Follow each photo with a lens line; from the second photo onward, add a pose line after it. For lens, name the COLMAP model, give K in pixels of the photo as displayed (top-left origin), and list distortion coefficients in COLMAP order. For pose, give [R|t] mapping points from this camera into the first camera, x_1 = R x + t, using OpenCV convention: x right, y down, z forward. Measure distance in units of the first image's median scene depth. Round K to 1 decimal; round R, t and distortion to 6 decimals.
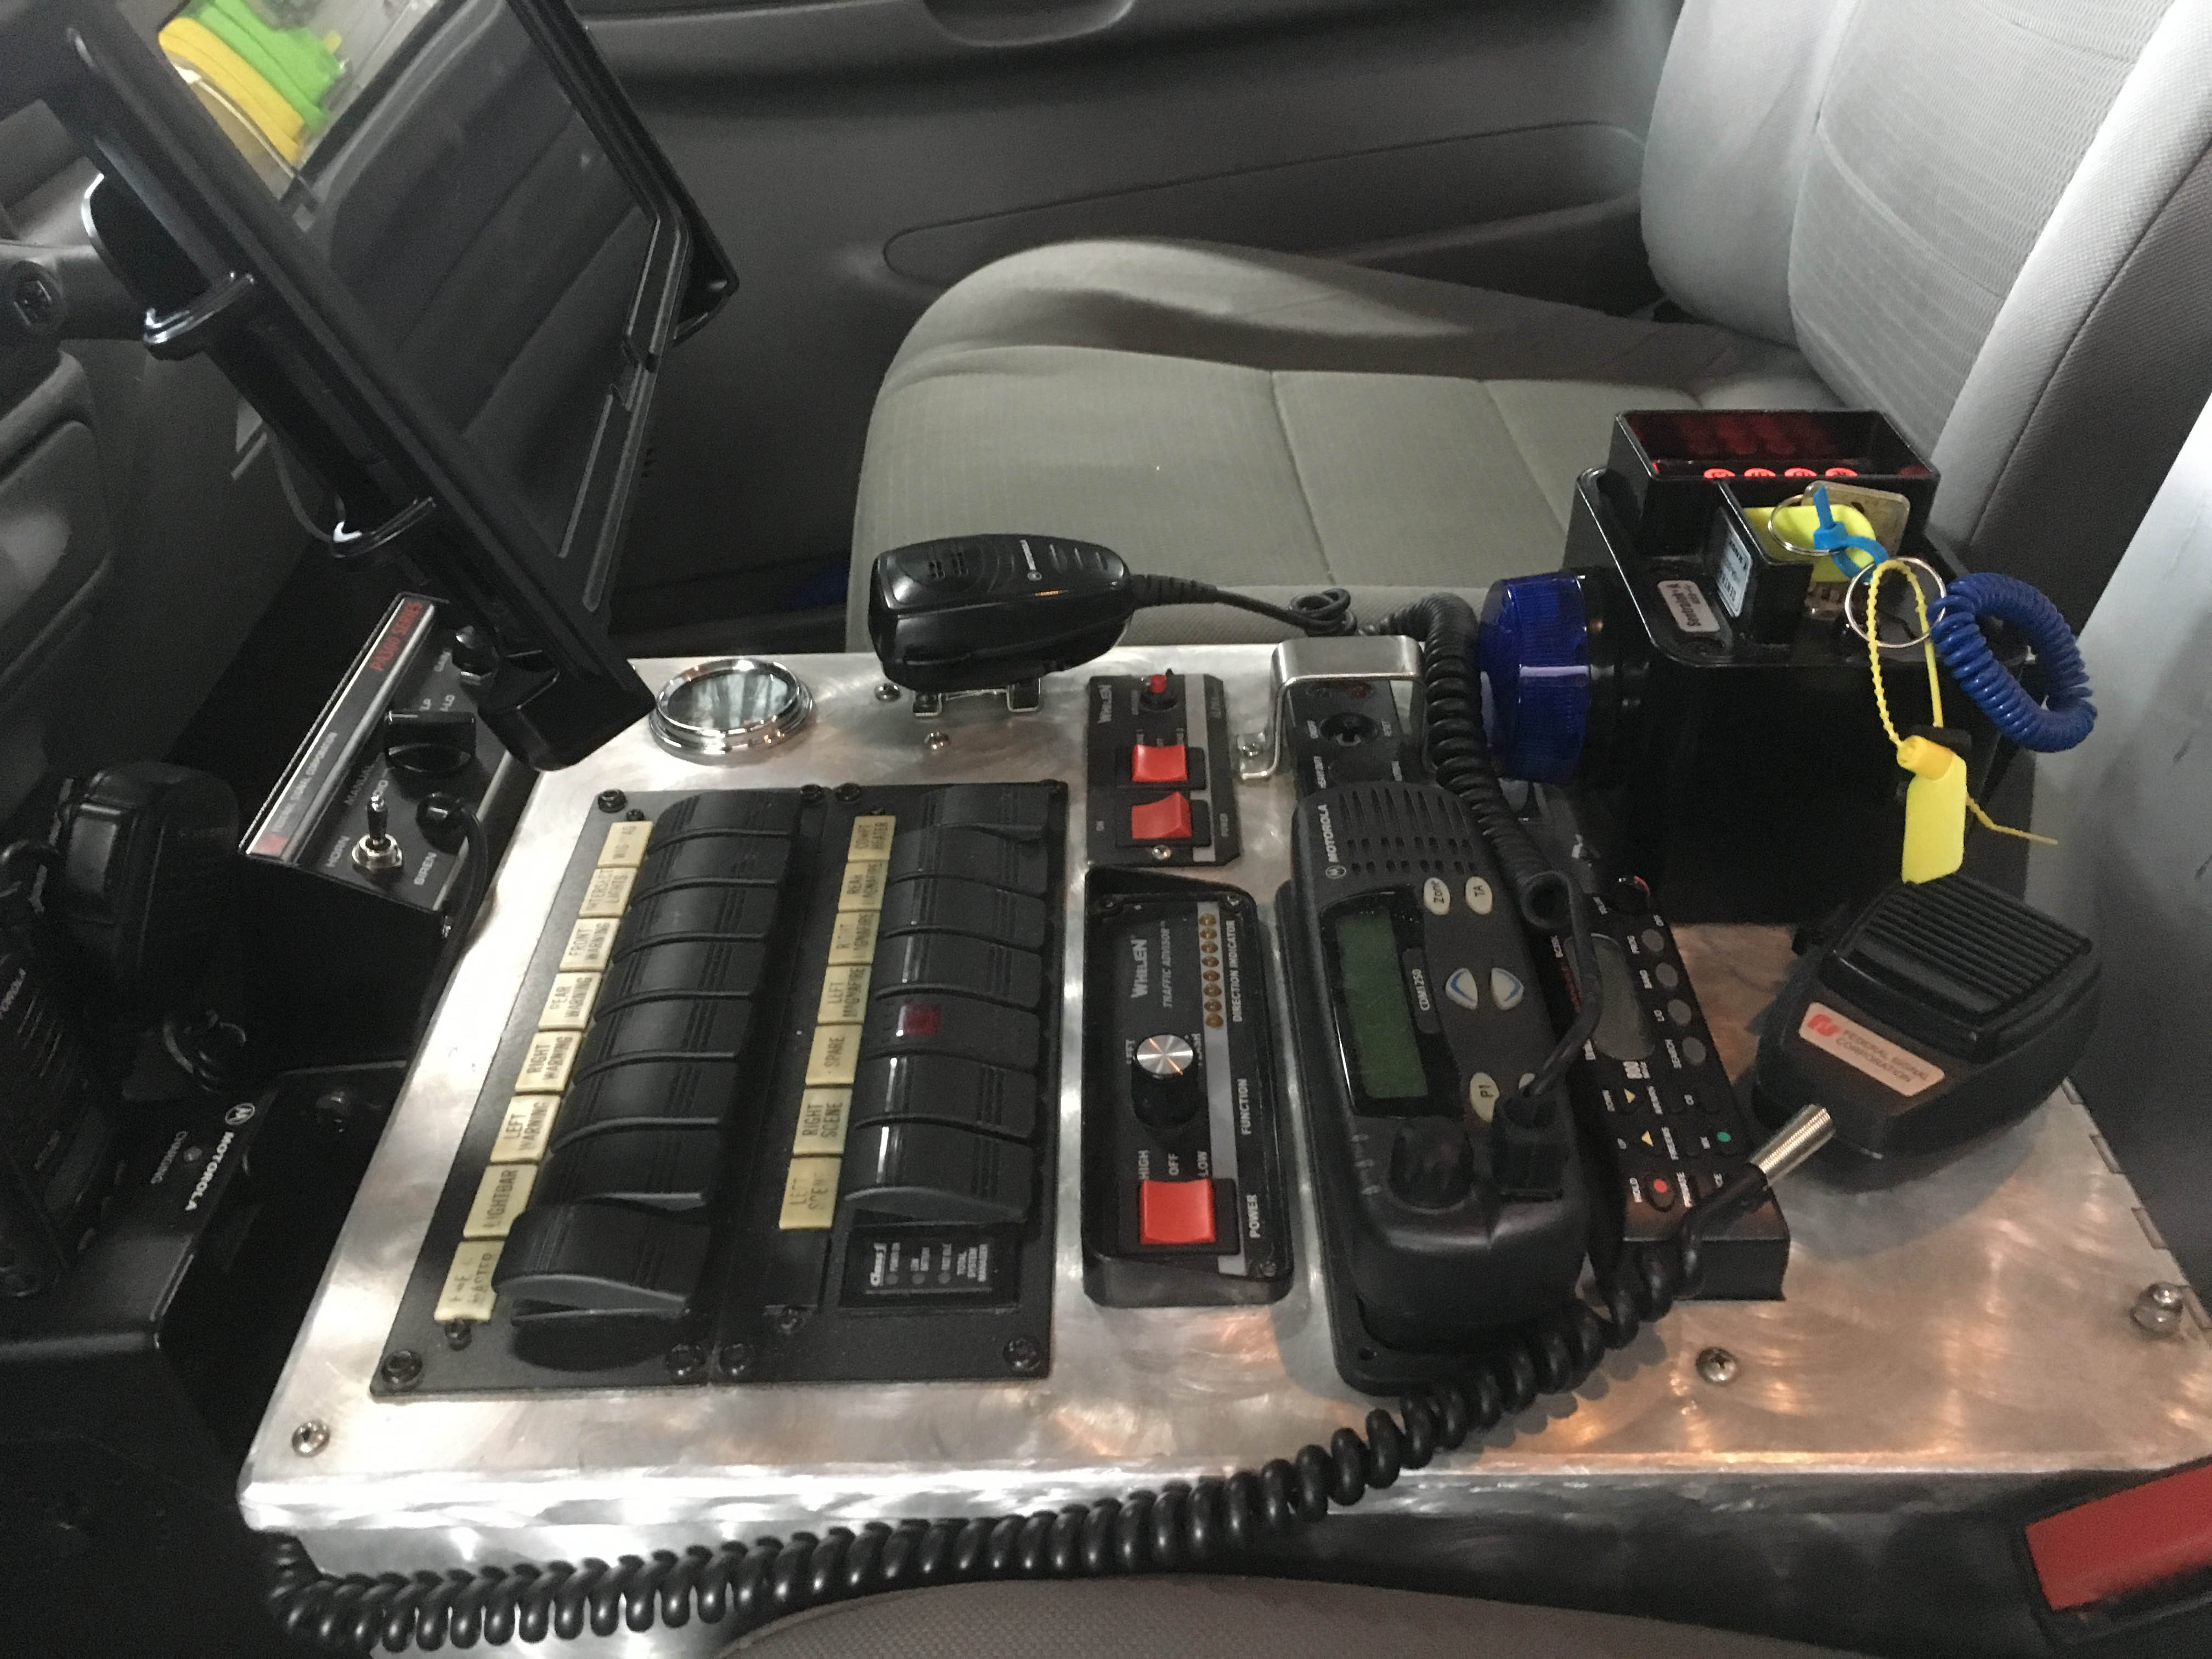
lens RADIAL K [[1844.2, 0, 1106.0], [0, 1844.2, 829.5], [0, 0, 1]] dist [0.056224, -0.086675]
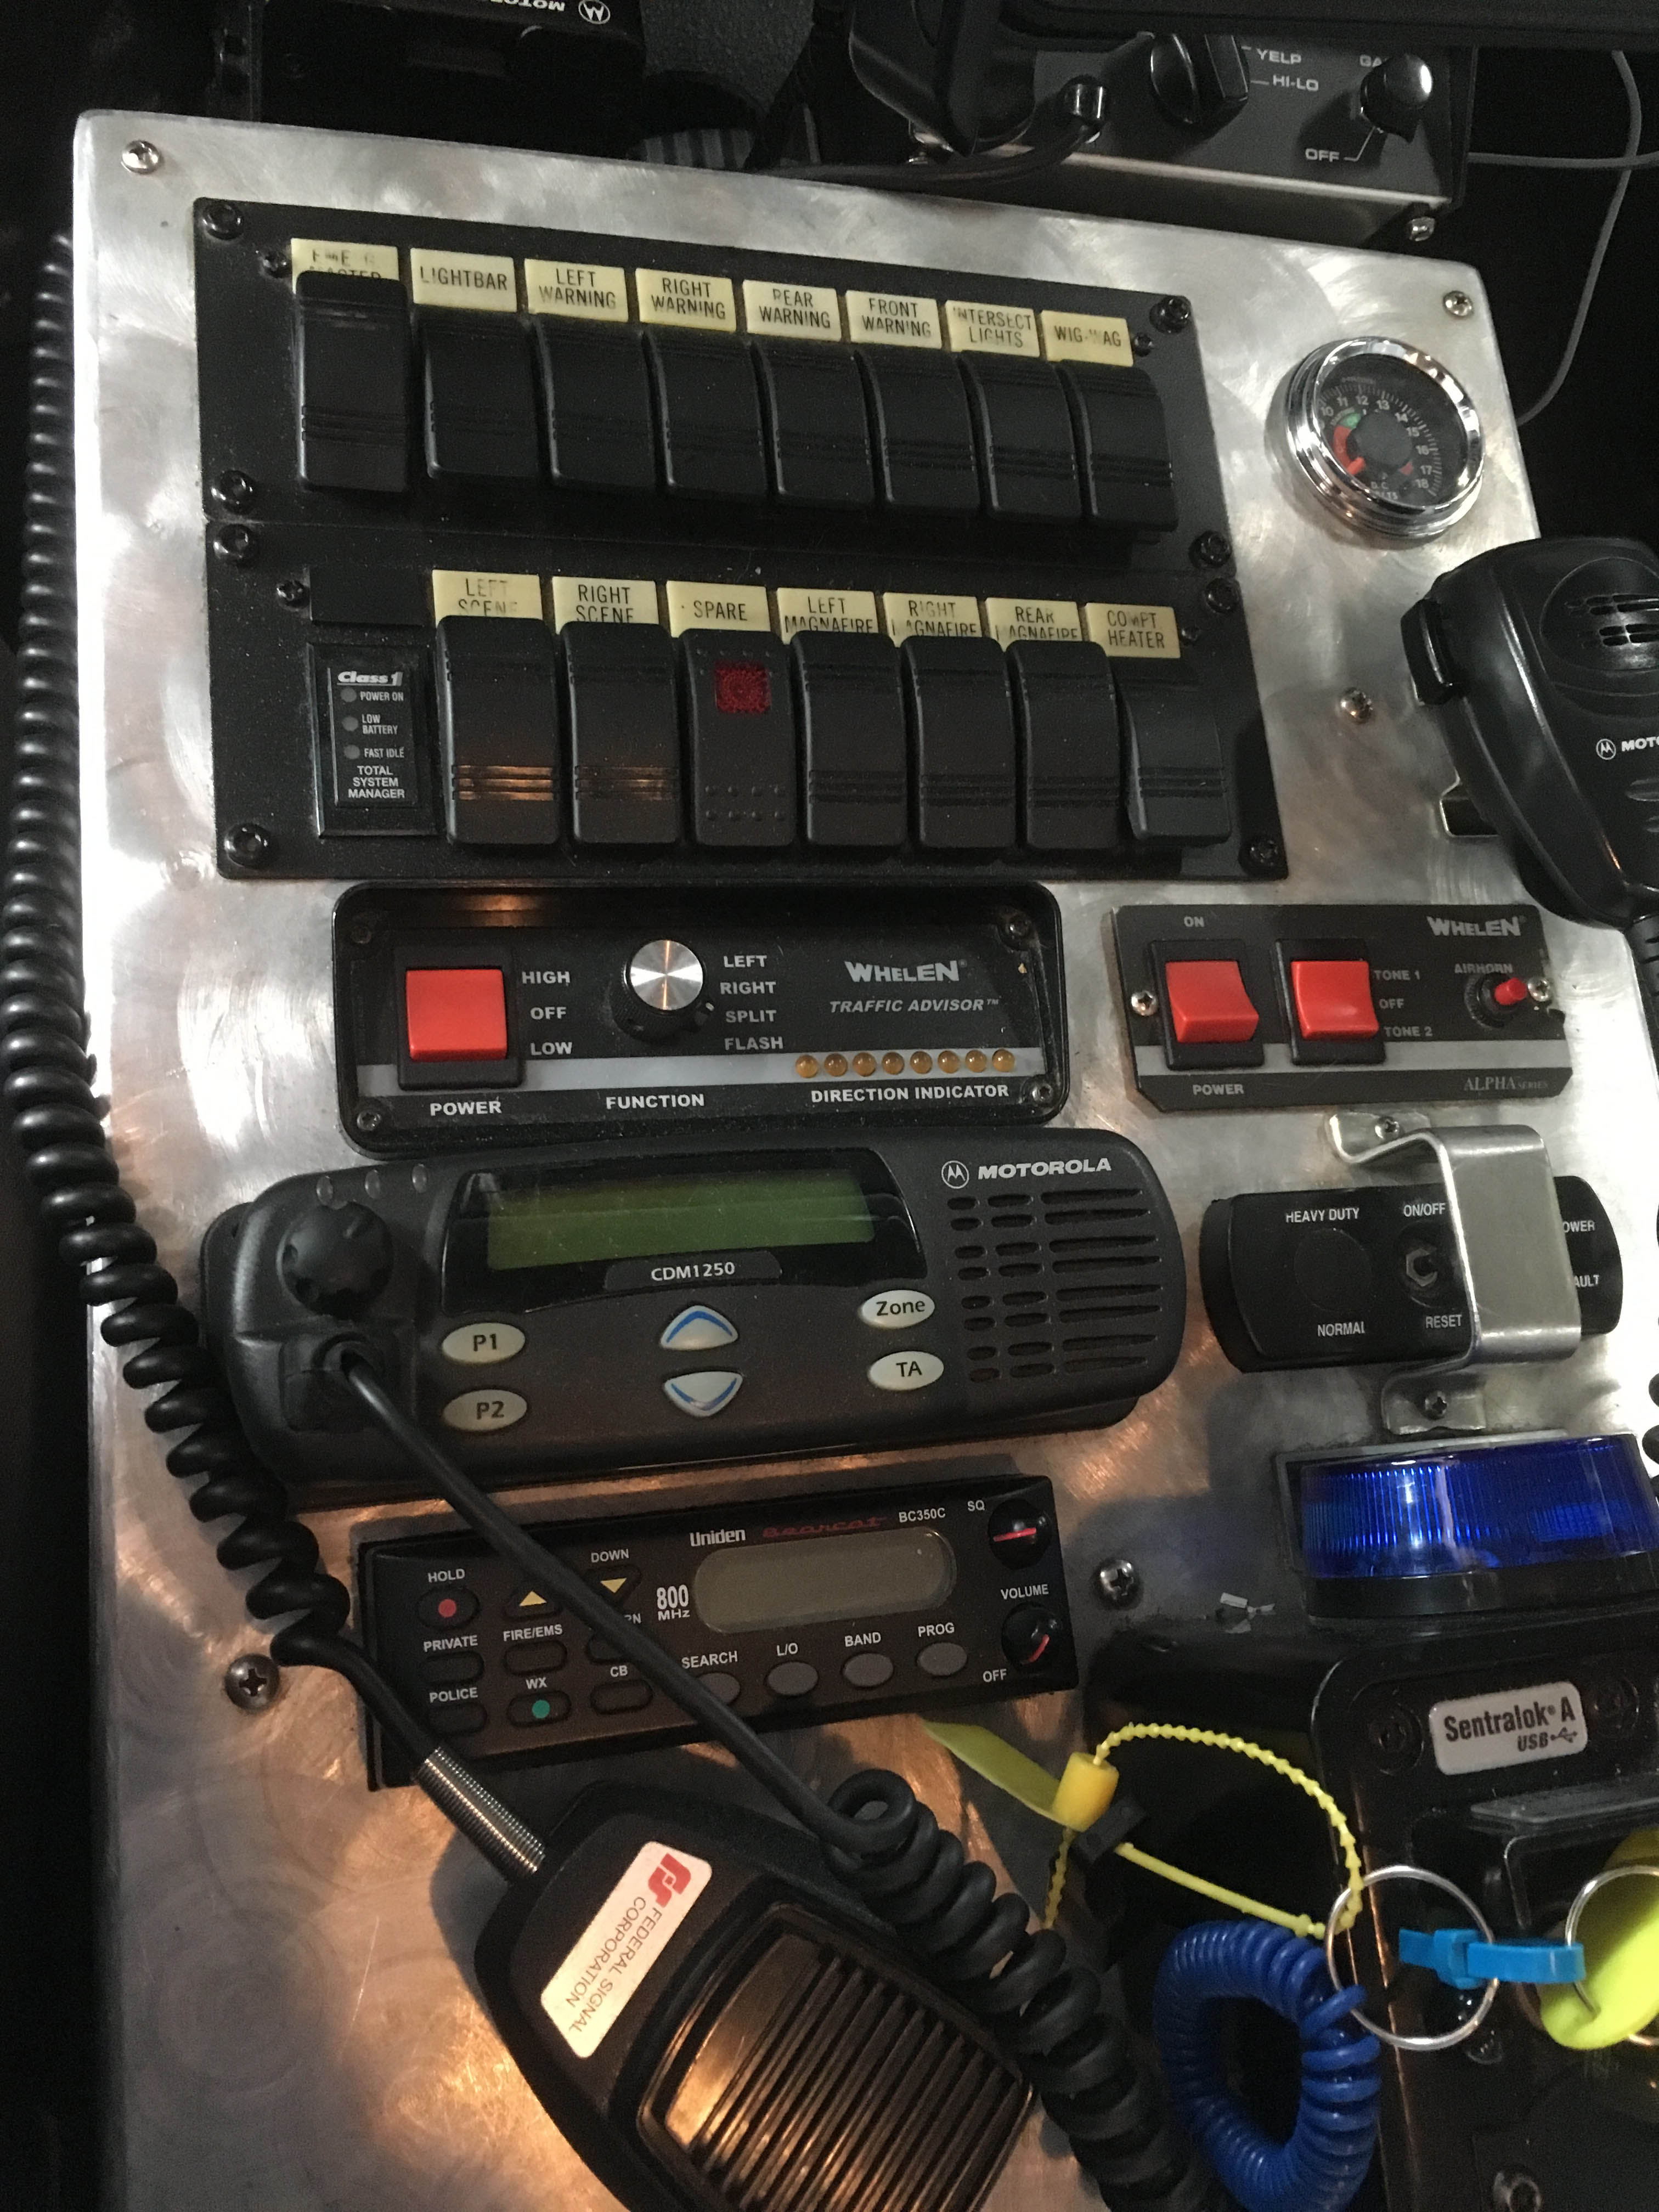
lens RADIAL K [[1844.2, 0, 829.5], [0, 1844.2, 1106.0], [0, 0, 1]] dist [0.056224, -0.086675]
pose [[0.103632, 0.973423, -0.204227, 0.229678], [-0.794576, 0.204531, 0.571678, -0.330216], [0.598255, 0.103029, 0.794654, 0.412053]]
